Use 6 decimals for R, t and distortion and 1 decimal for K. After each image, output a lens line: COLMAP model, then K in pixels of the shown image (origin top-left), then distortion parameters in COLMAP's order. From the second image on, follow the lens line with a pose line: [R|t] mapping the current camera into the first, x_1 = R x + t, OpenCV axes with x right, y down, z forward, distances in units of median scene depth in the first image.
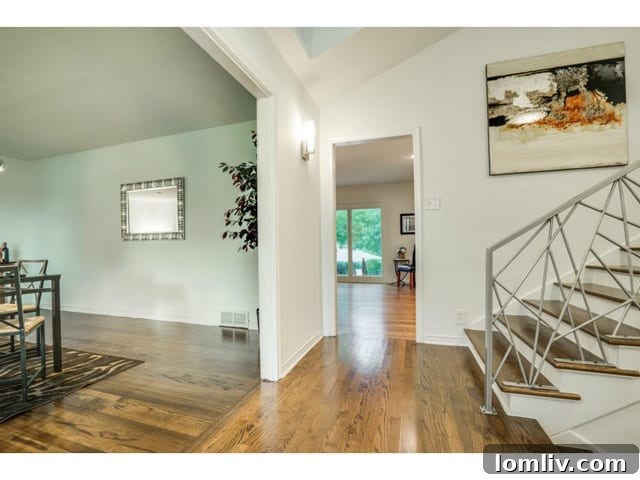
lens RADIAL K [[292.9, 0, 306.4], [0, 292.9, 248.2], [0, 0, 1]] dist [0.000813, 0.010753]
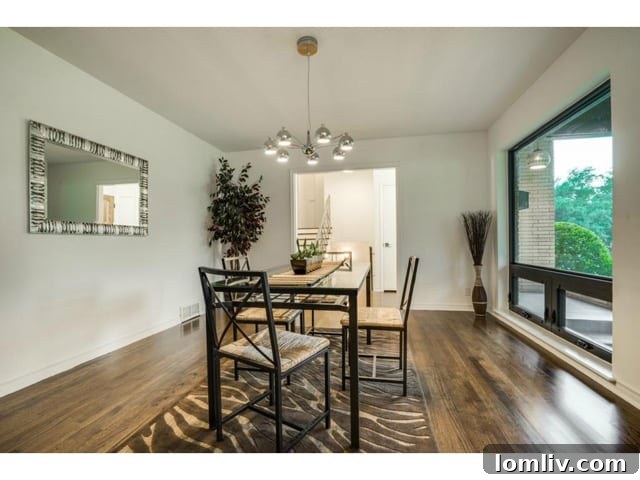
lens RADIAL K [[302.5, 0, 310.1], [0, 302.5, 245.3], [0, 0, 1]] dist [-0.041097, 0.012224]
pose [[-0.118760, 0.004037, 0.992915, -2.079708], [0.018780, 0.999822, -0.001819, 0.011709], [-0.992745, 0.018431, -0.118815, 1.020495]]
